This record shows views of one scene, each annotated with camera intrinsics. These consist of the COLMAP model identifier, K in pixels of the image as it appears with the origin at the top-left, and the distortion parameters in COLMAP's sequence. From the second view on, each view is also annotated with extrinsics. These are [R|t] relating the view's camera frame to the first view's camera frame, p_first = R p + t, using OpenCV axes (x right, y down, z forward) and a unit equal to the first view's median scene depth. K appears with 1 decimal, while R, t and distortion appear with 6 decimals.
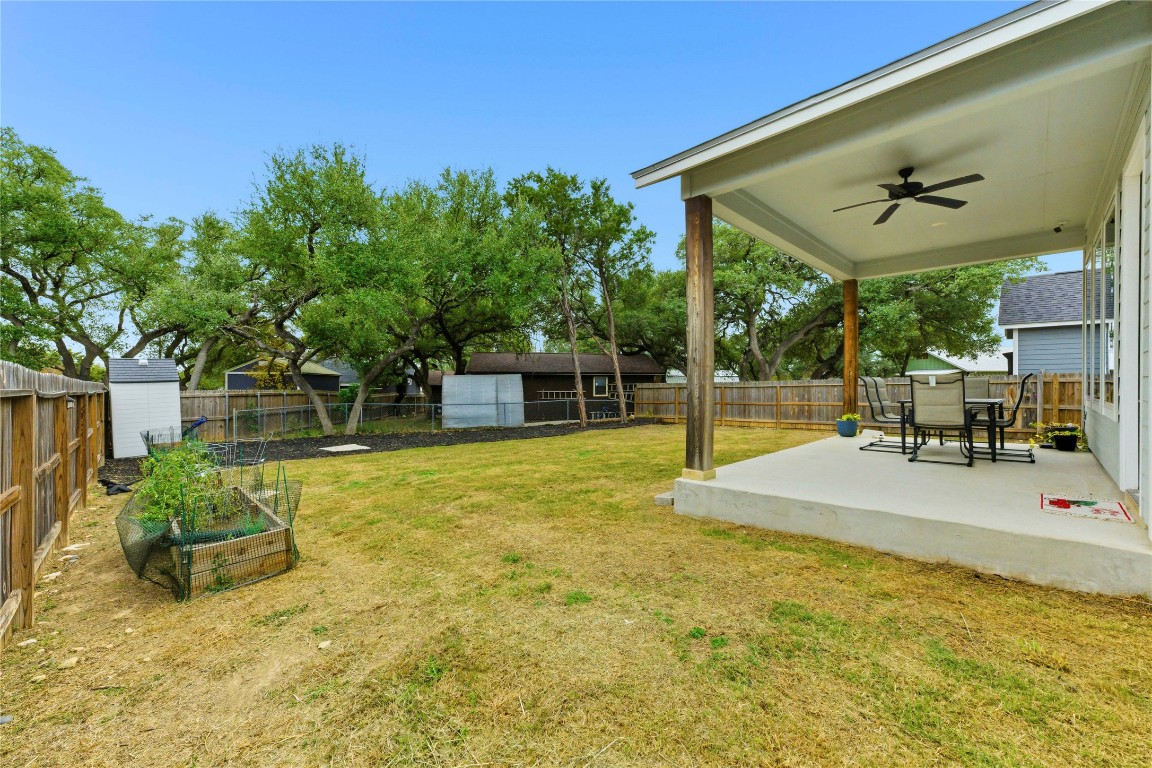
lens RADIAL K [[462.3, 0, 585.4], [0, 462.3, 379.4], [0, 0, 1]] dist [0.003075, 0.001878]
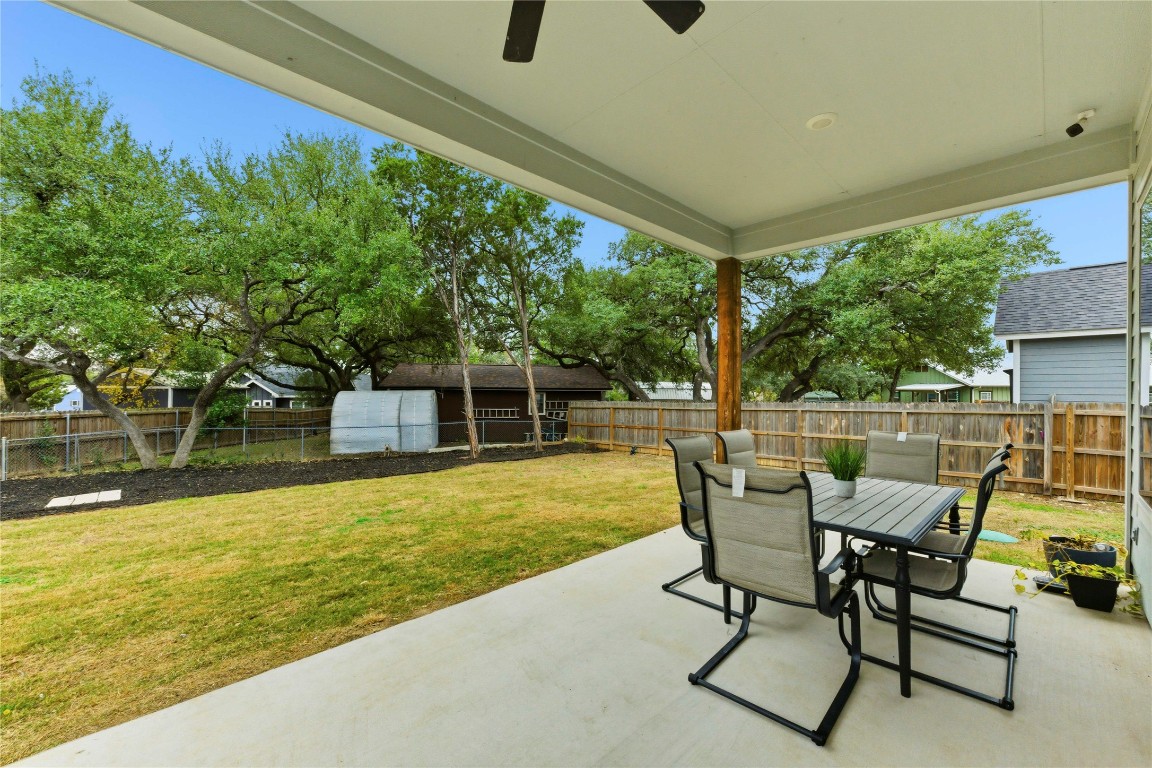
lens RADIAL K [[462.3, 0, 583.1], [0, 462.3, 385.3], [0, 0, 1]] dist [0.003075, 0.001878]
pose [[0.999830, 0.006151, -0.017399, 0.176988], [-0.006223, 0.999972, -0.004054, -0.021329], [0.017374, 0.004161, 0.999840, 0.174842]]
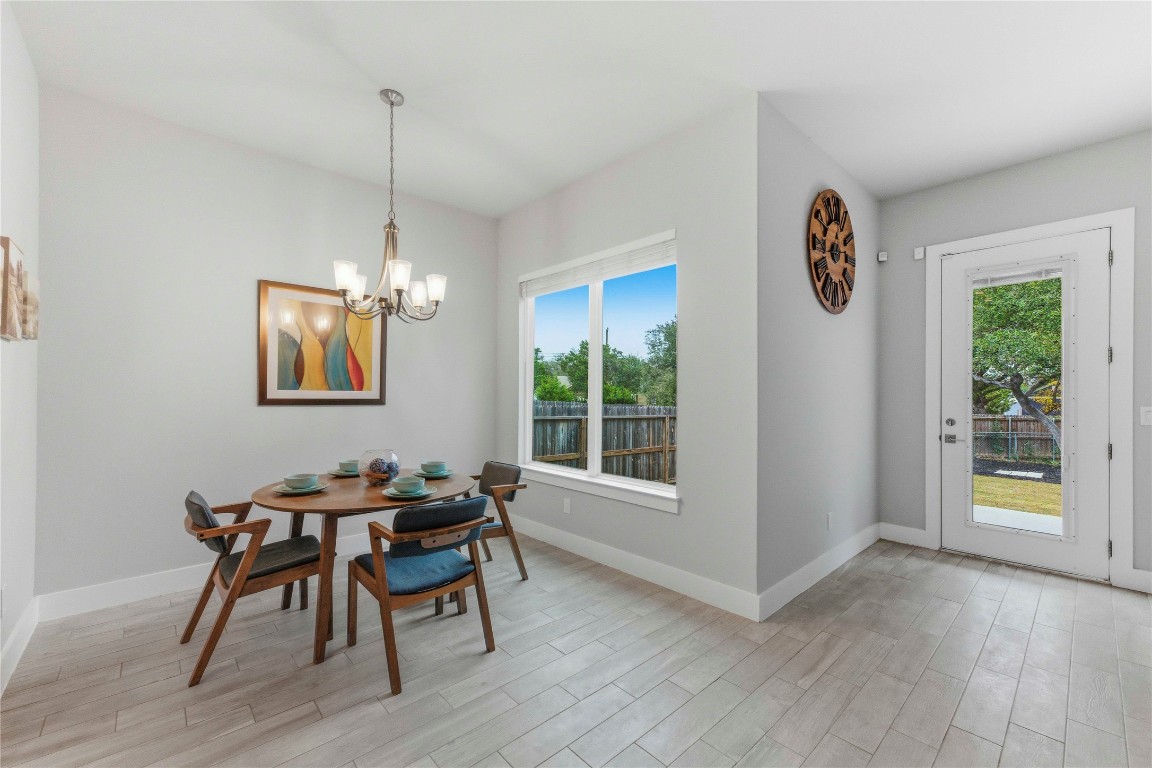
lens RADIAL K [[462.3, 0, 576.9], [0, 462.3, 388.8], [0, 0, 1]] dist [0.003075, 0.001878]
pose [[-0.041357, -0.006661, -0.999122, 0.379089], [-0.006487, 0.999958, -0.006398, -0.023103], [0.999123, 0.006217, -0.041399, 0.012733]]
